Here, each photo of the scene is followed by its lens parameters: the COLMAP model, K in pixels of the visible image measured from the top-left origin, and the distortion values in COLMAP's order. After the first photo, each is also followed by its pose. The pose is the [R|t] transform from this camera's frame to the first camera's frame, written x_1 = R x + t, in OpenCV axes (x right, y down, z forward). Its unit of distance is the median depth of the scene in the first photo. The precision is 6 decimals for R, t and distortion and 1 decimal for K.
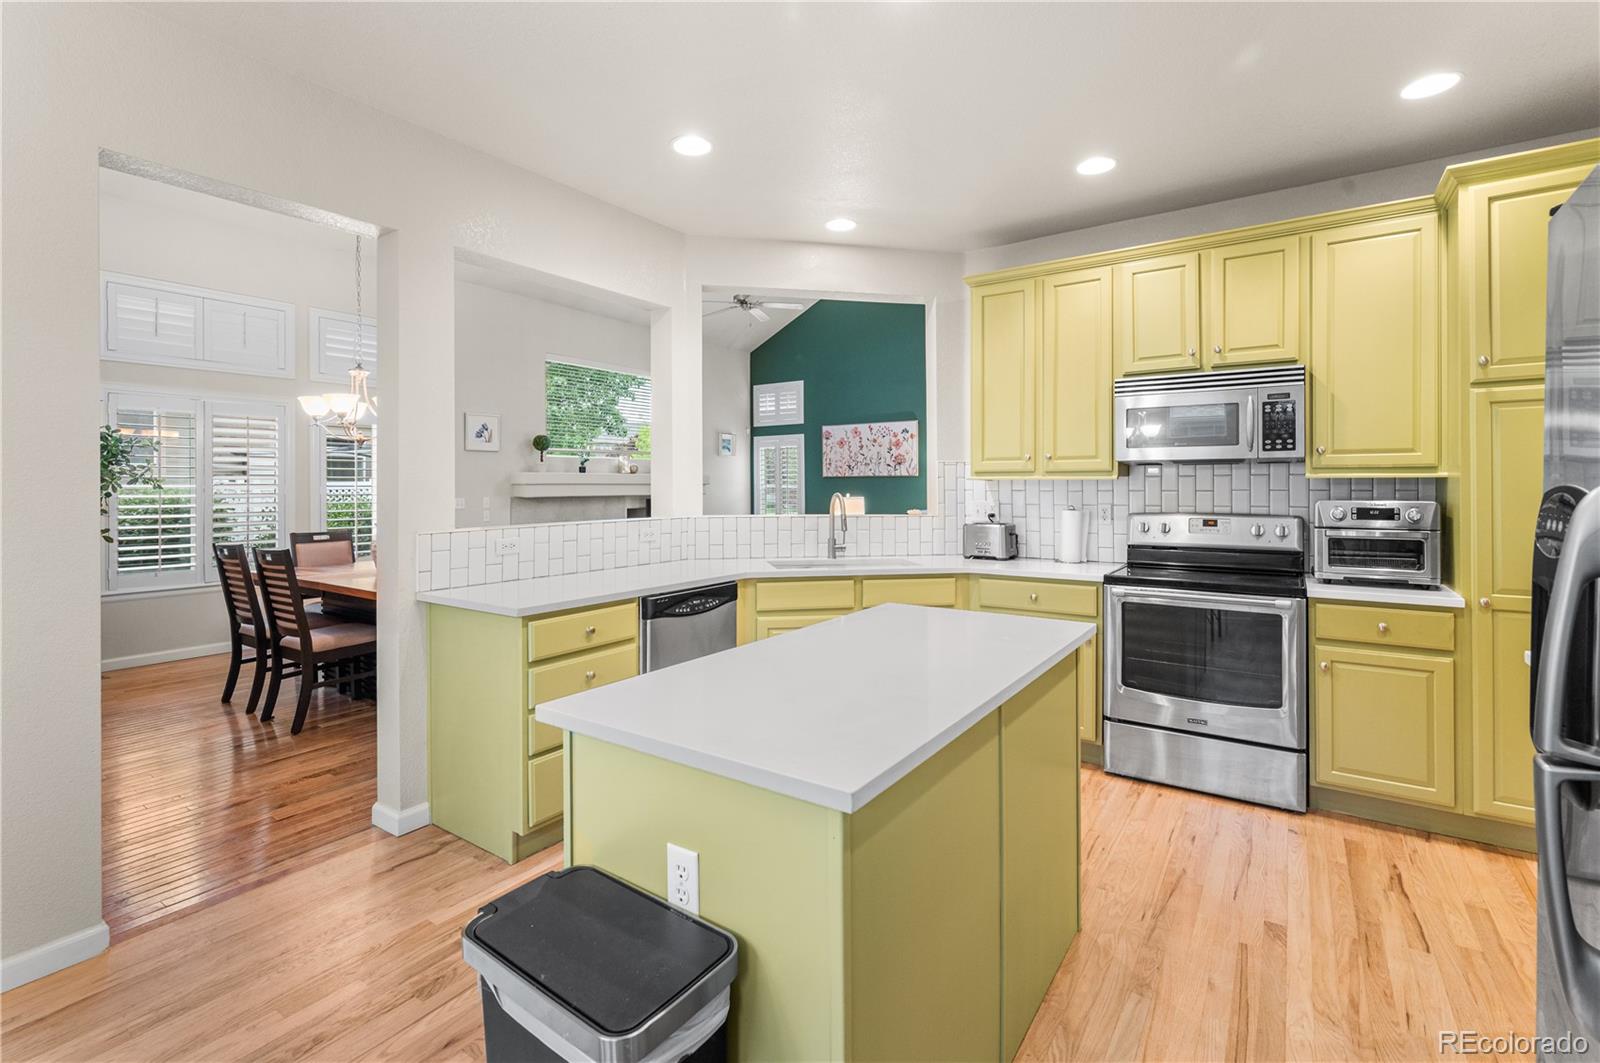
lens RADIAL K [[717.6, 0, 796.1], [0, 717.6, 482.7], [0, 0, 1]] dist [0.001026, 0.000083]
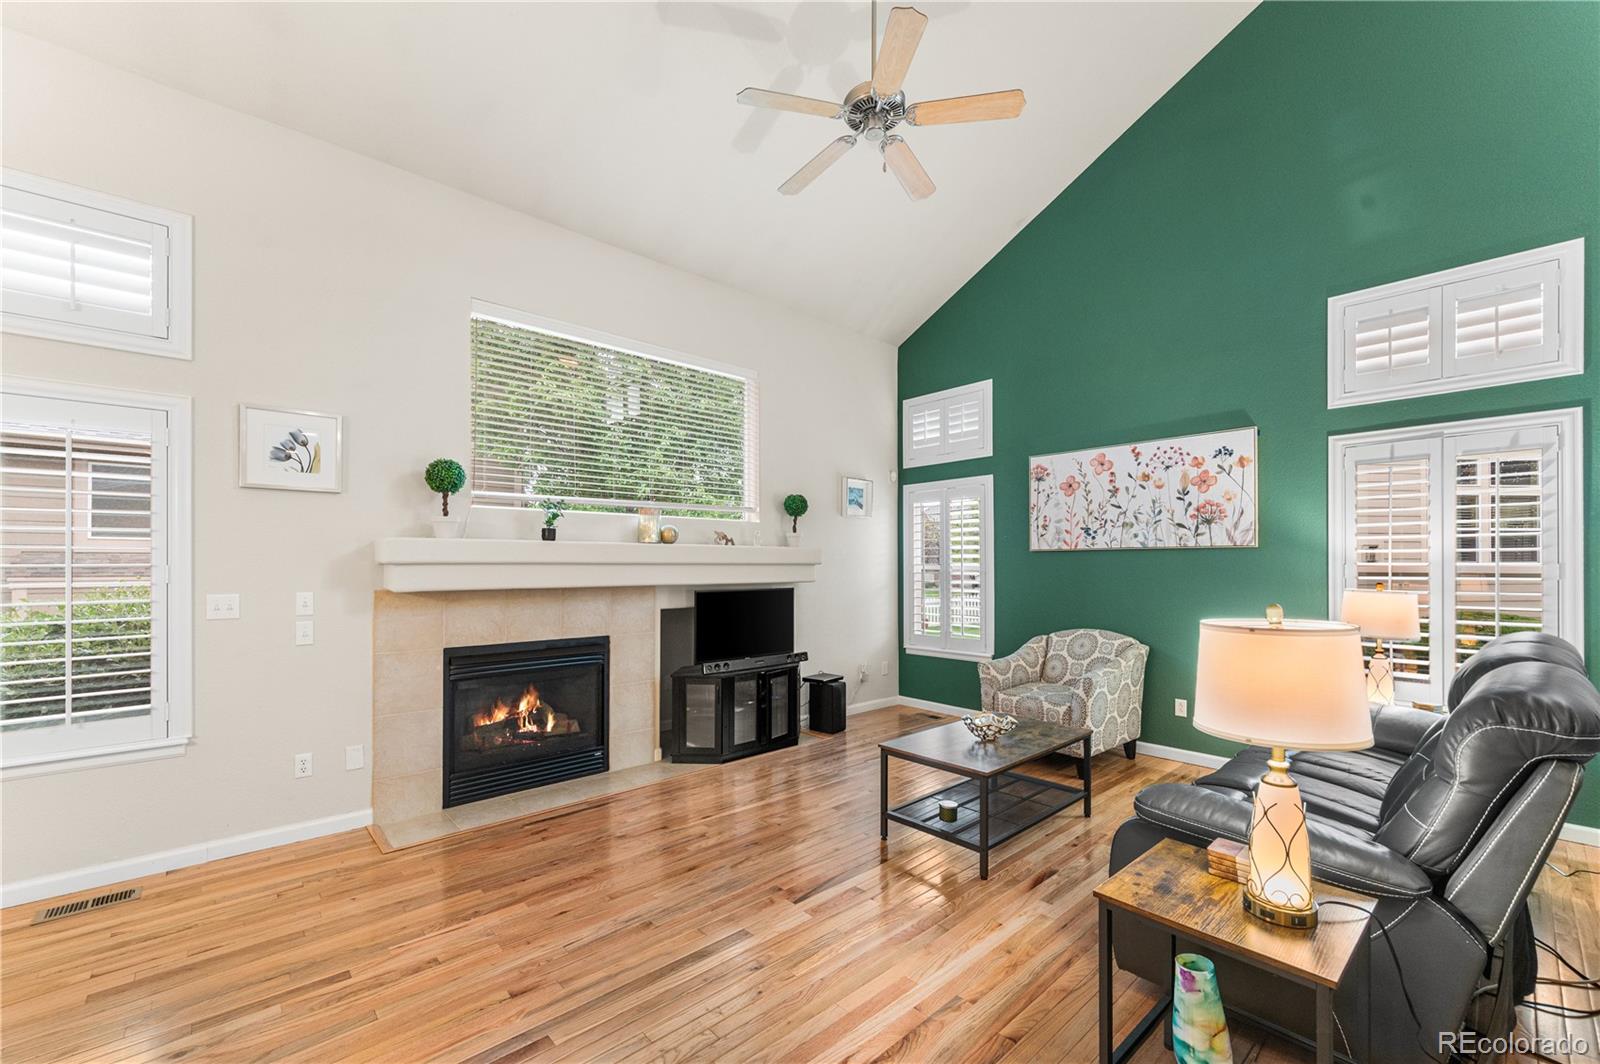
lens RADIAL K [[651.5, 0, 799.3], [0, 651.5, 564.2], [0, 0, 1]] dist [0.000747, 0.000066]
pose [[0.973285, 0.001892, -0.229592, -0.020423], [-0.001279, 0.999995, 0.002819, 0.000863], [0.229596, -0.002450, 0.973283, 0.498326]]
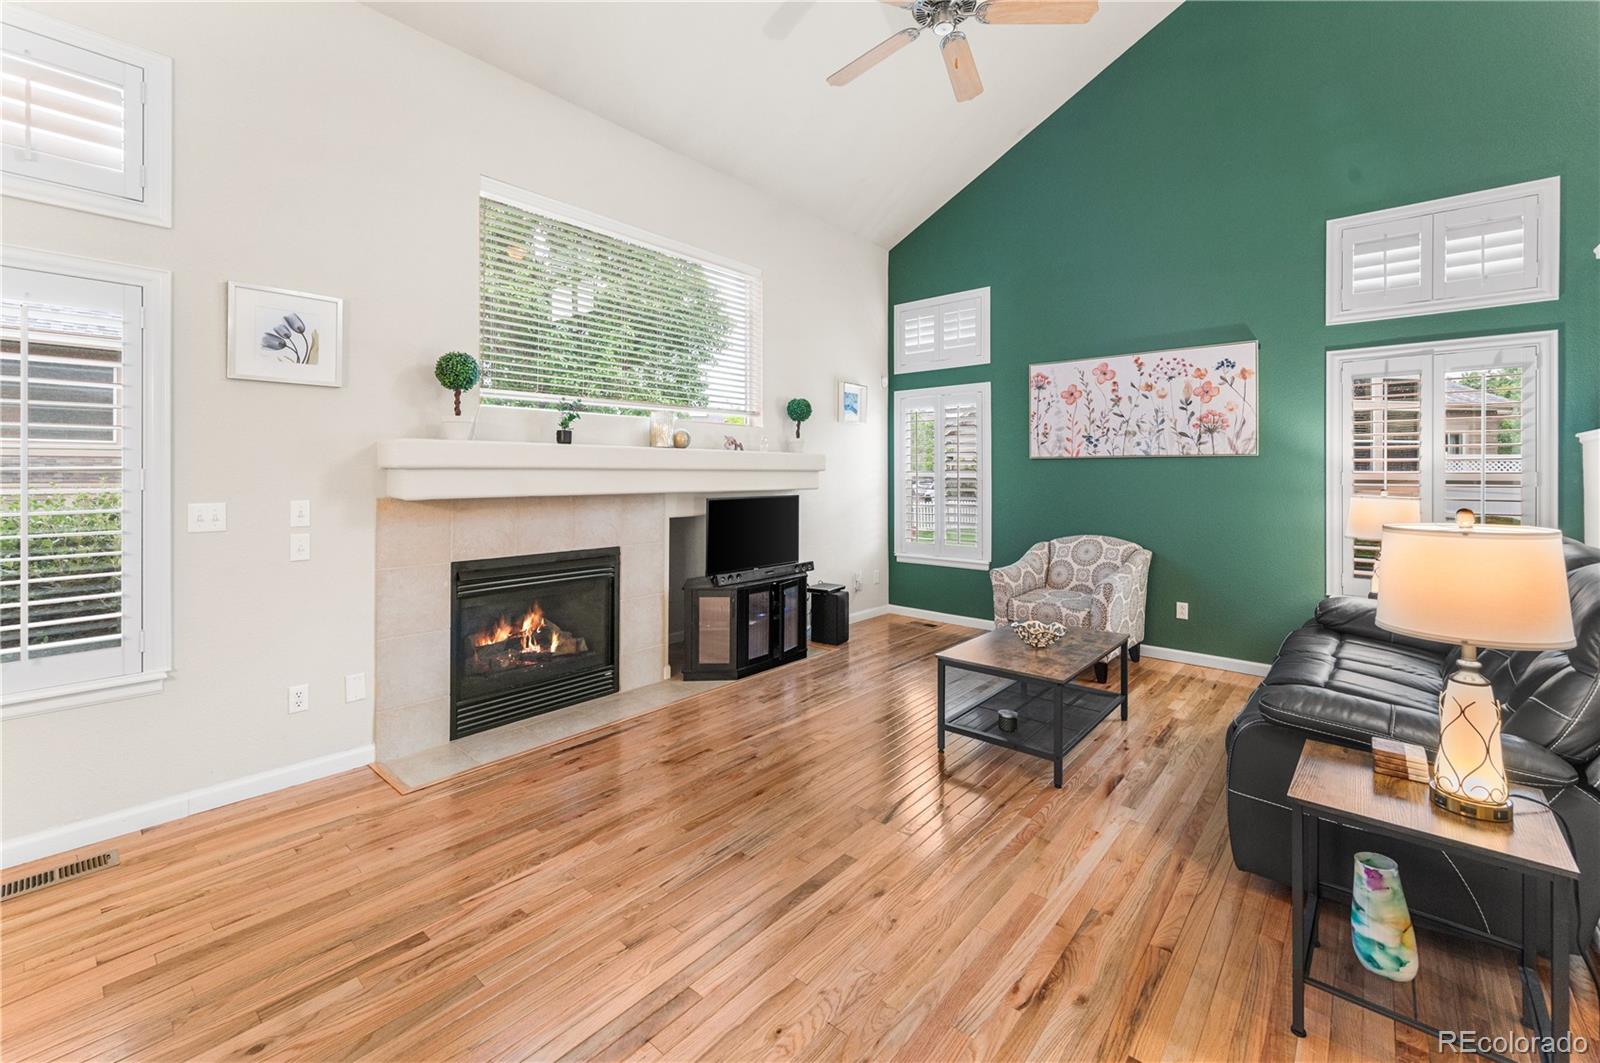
lens RADIAL K [[662.9, 0, 798.1], [0, 662.9, 472.9], [0, 0, 1]] dist [0.000899, -0.000140]
pose [[0.993663, 0.004989, -0.112291, -0.084728], [-0.004570, 0.999982, 0.003983, 0.001845], [0.112308, -0.003444, 0.993667, 0.495406]]
